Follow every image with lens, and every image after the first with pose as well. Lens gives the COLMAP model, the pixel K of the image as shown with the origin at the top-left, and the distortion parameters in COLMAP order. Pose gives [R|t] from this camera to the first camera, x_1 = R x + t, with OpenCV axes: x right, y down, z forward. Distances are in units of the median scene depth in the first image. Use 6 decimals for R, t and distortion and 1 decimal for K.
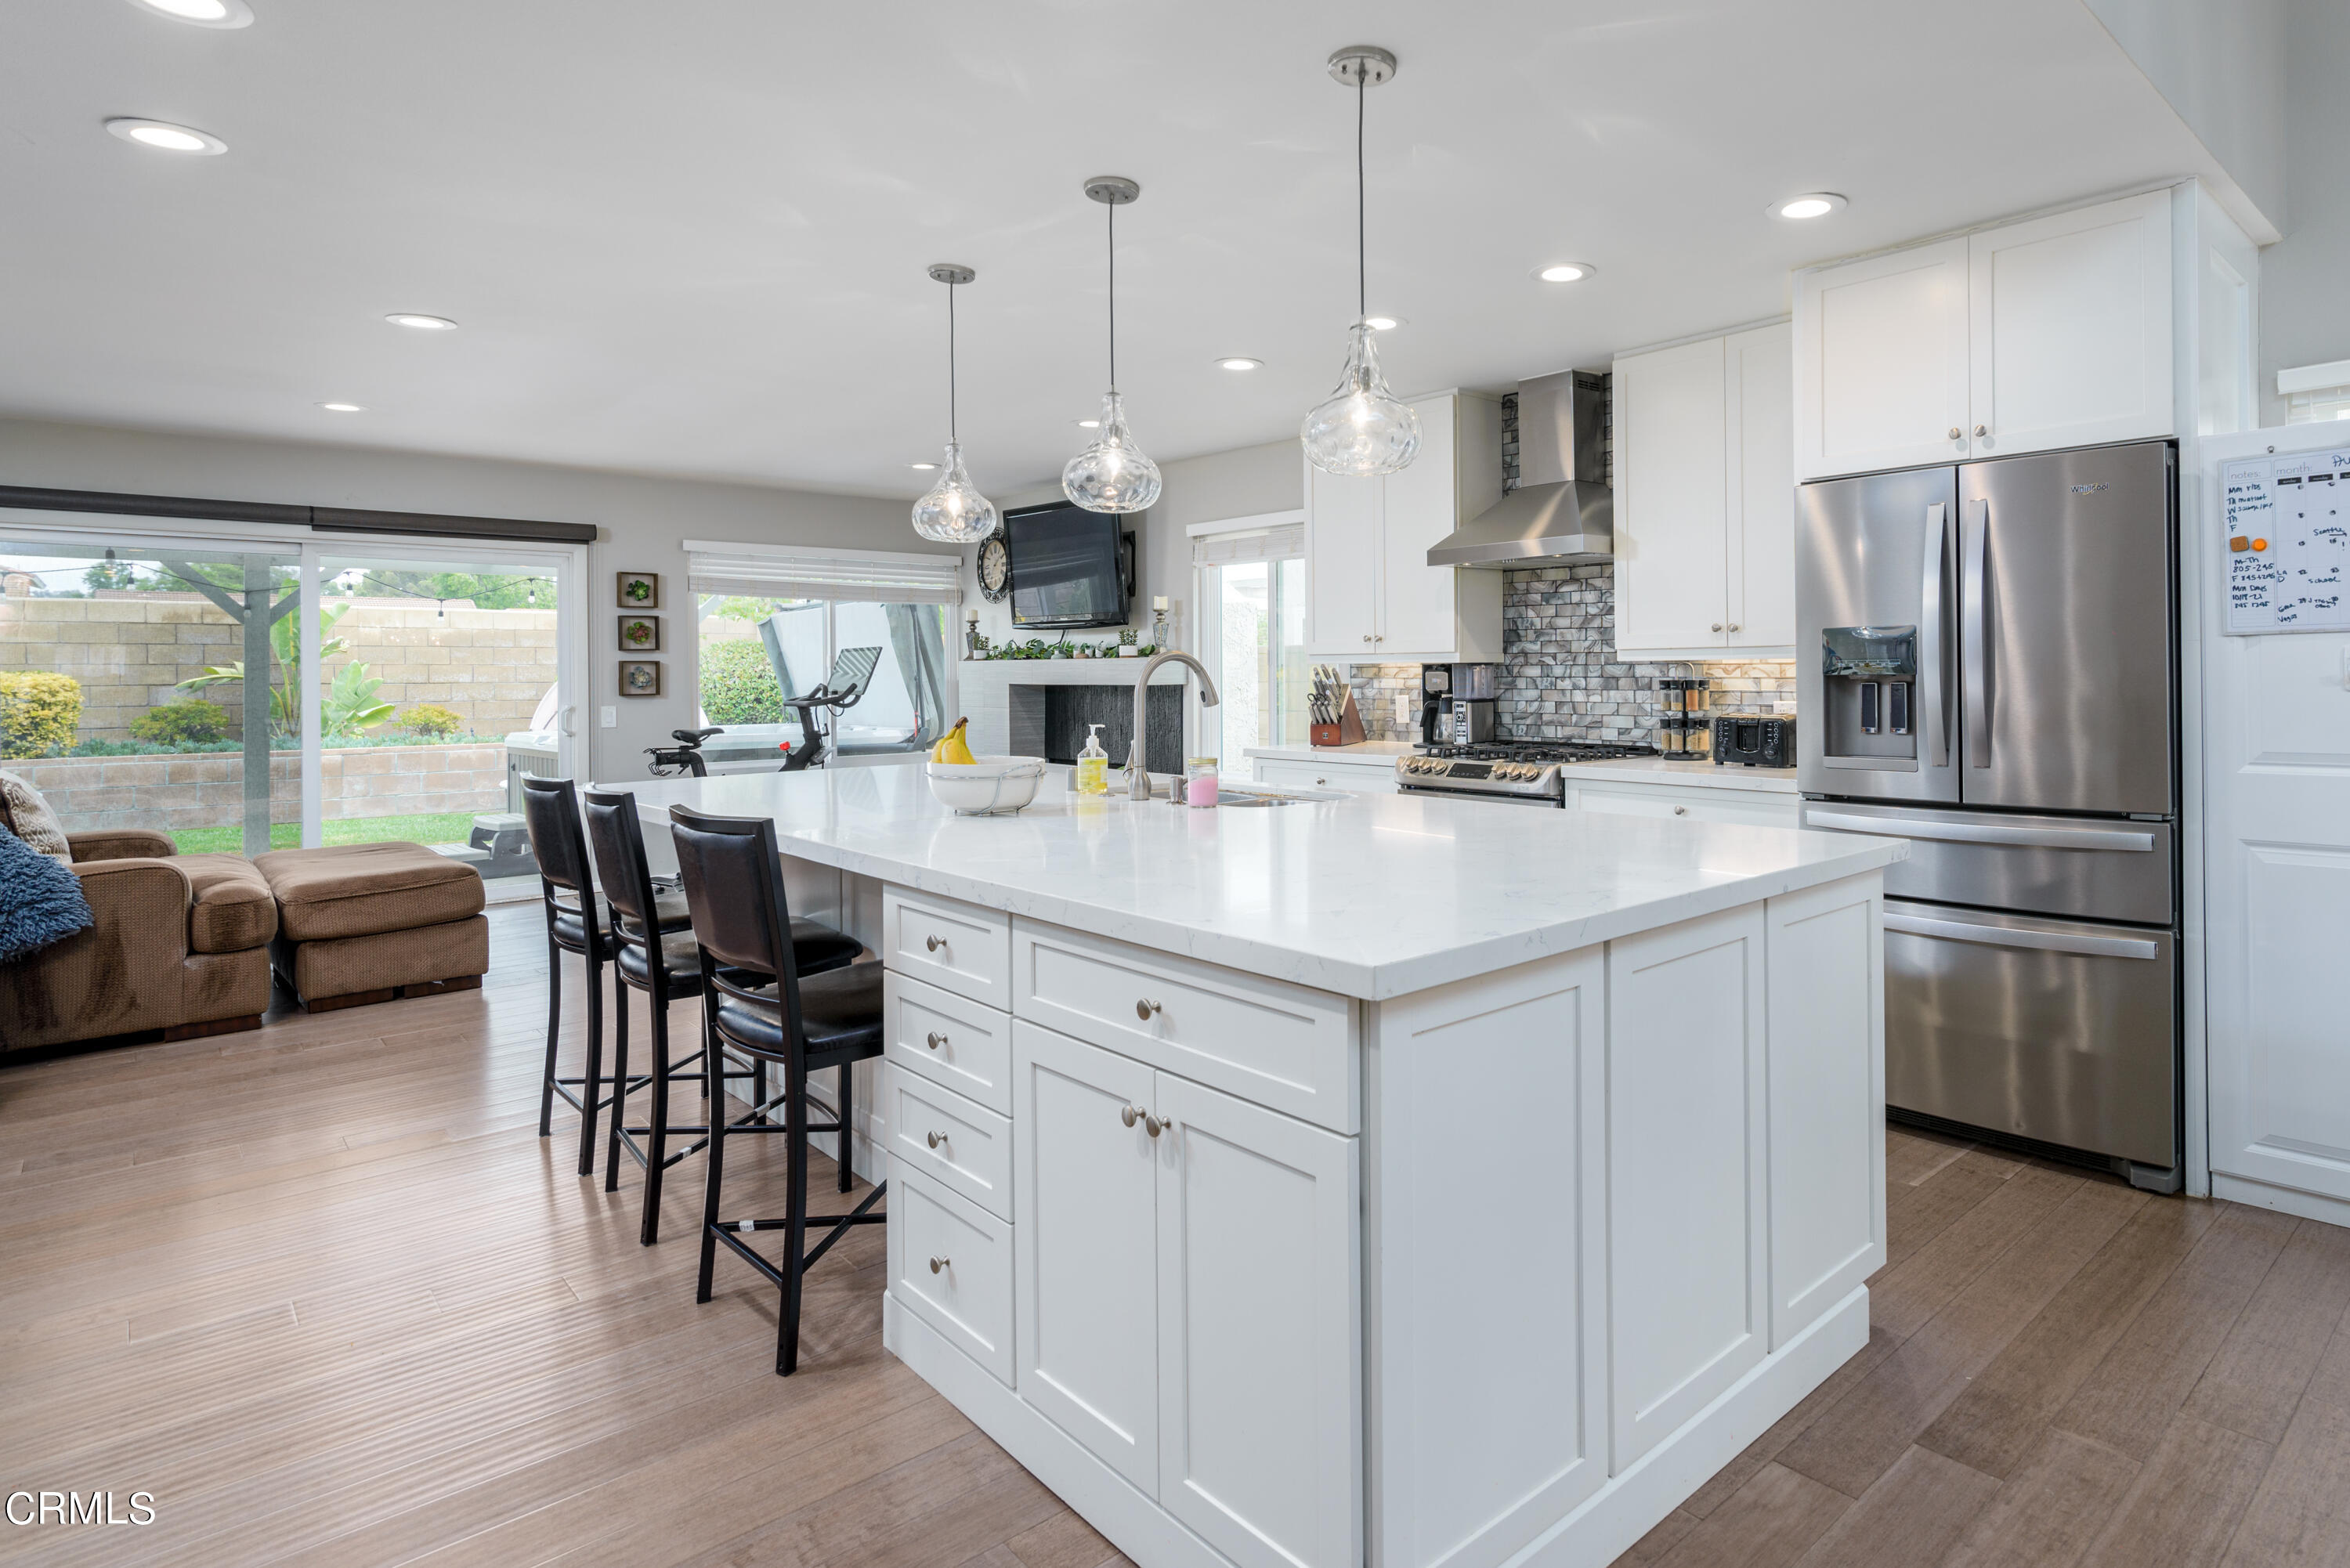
lens RADIAL K [[1218.0, 0, 1316.7], [0, 1218.0, 681.6], [0, 0, 1]] dist [0.010854, -0.003466]
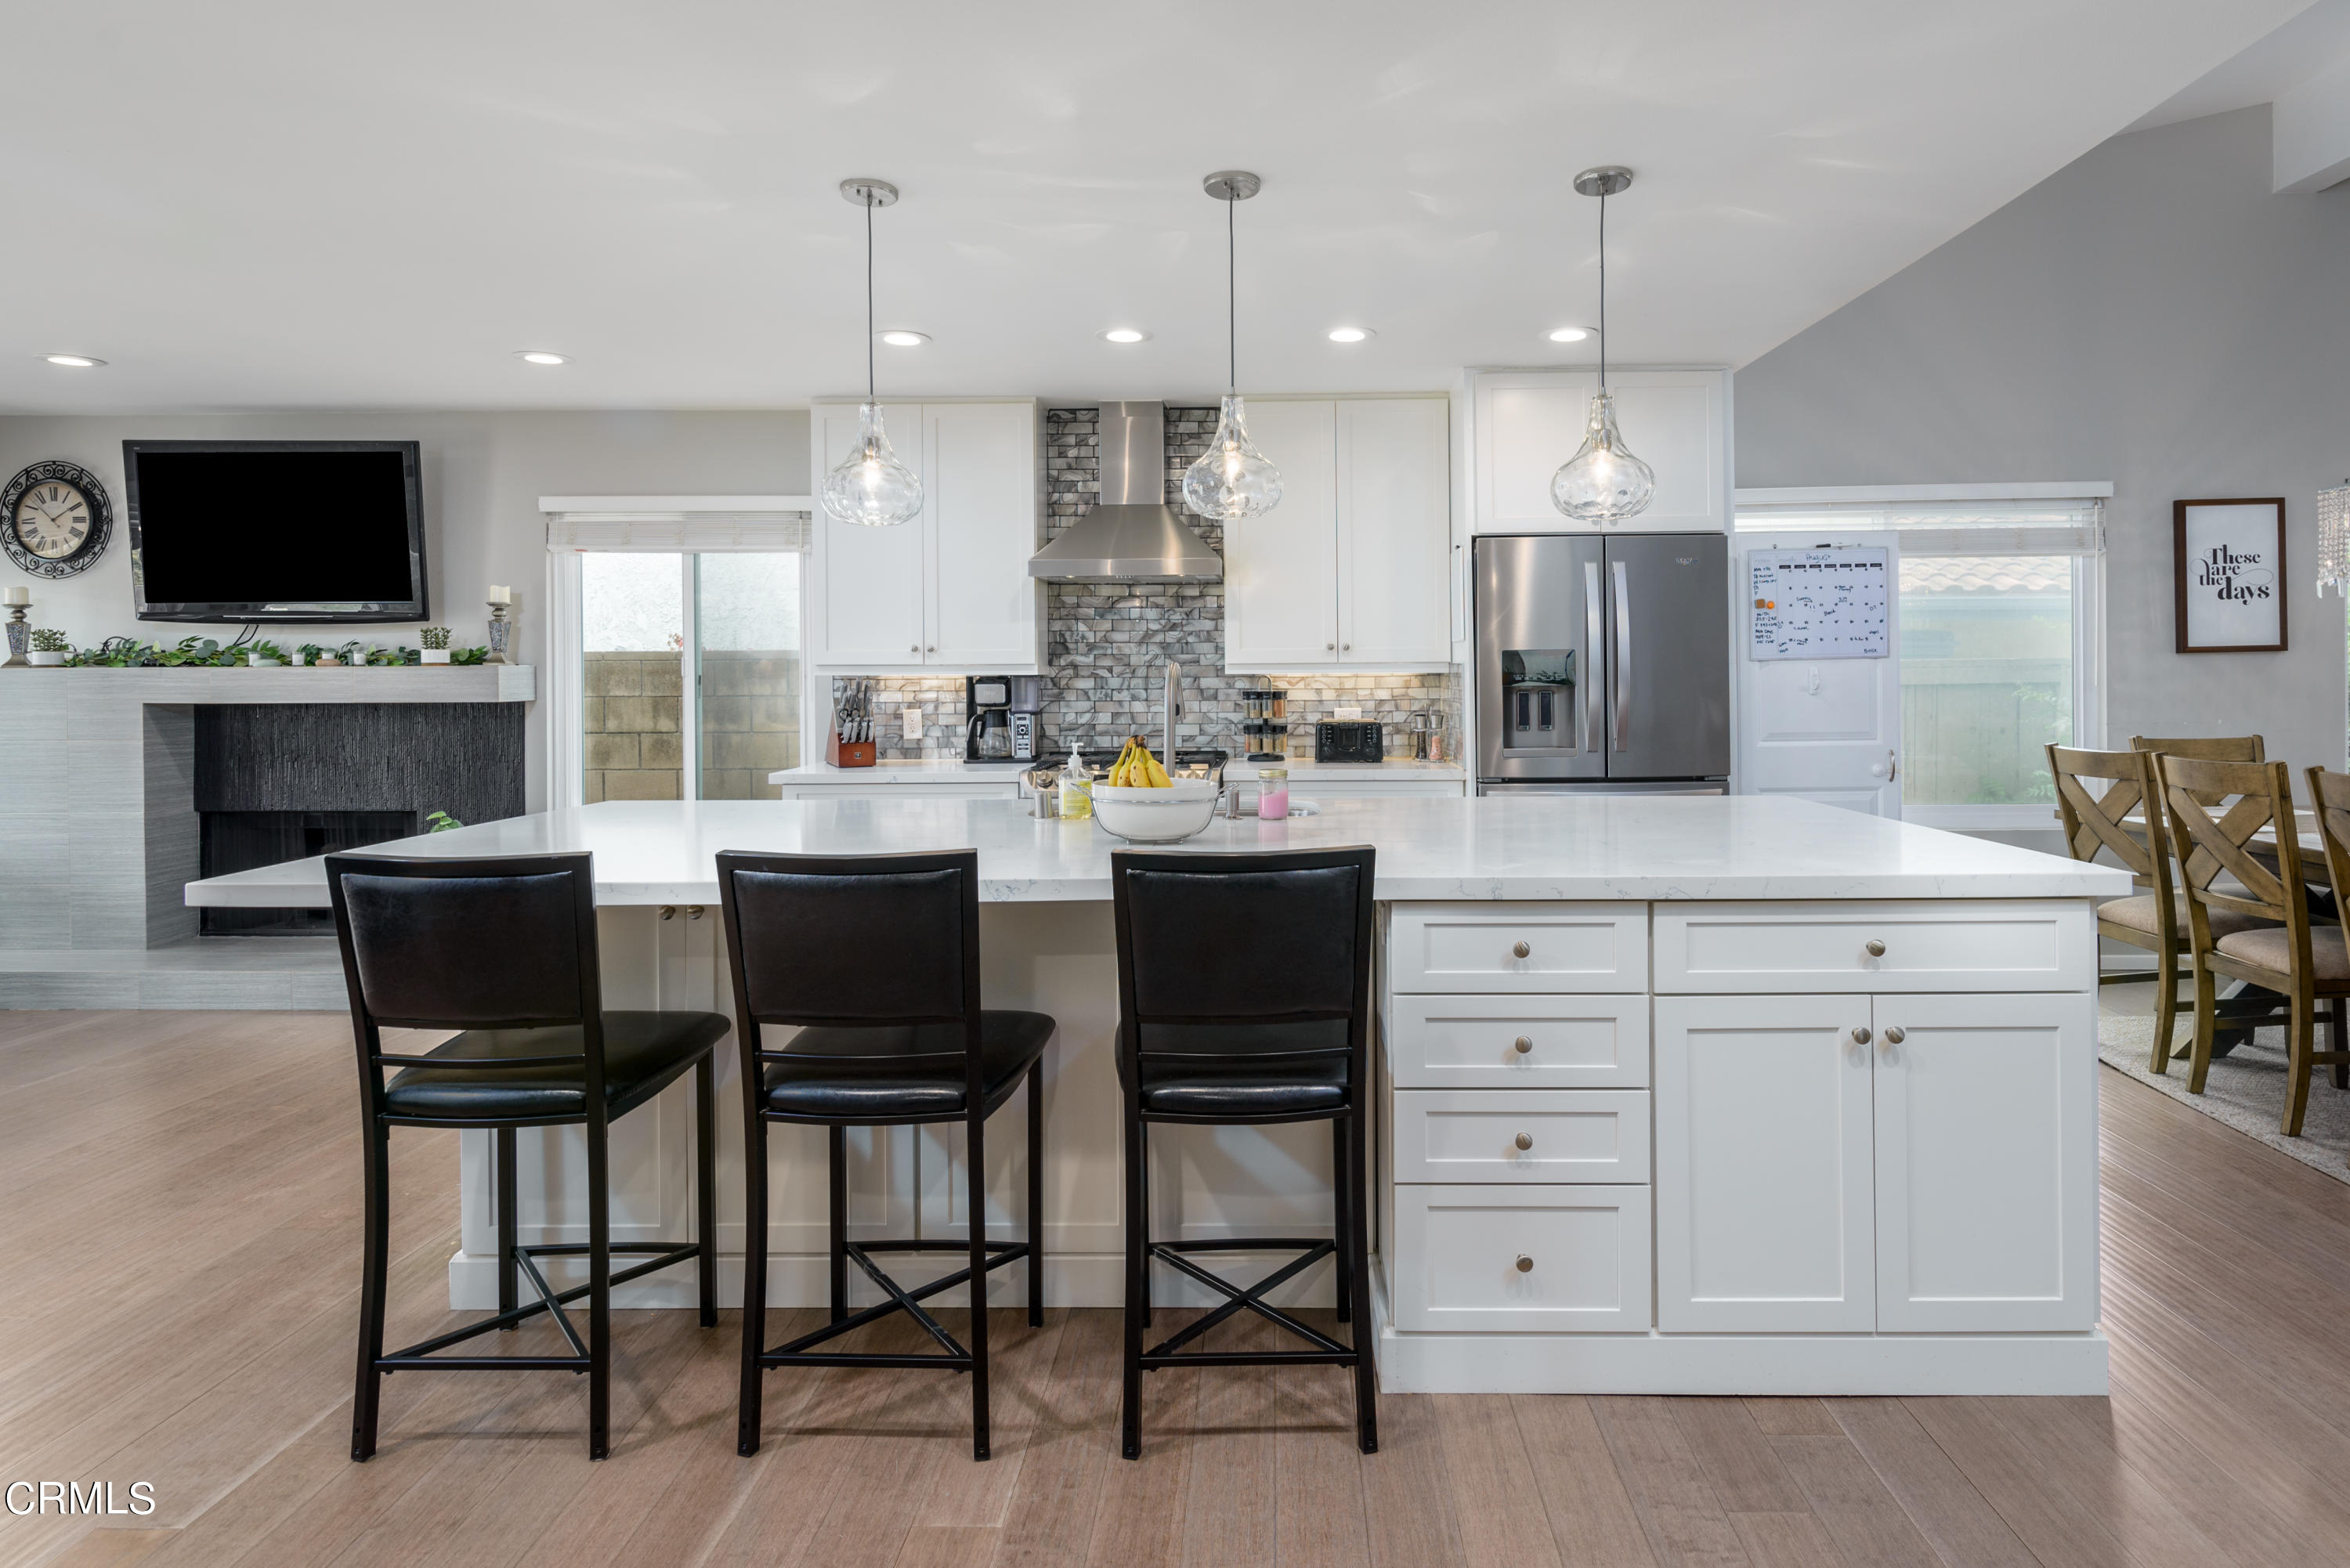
lens RADIAL K [[1256.8, 0, 1220.6], [0, 1256.8, 687.5], [0, 0, 1]] dist [0.006916, -0.001372]
pose [[0.724555, -0.002650, 0.689212, -0.467595], [0.006267, 0.999977, -0.002744, -0.001493], [-0.689189, 0.006307, 0.724554, 0.156367]]
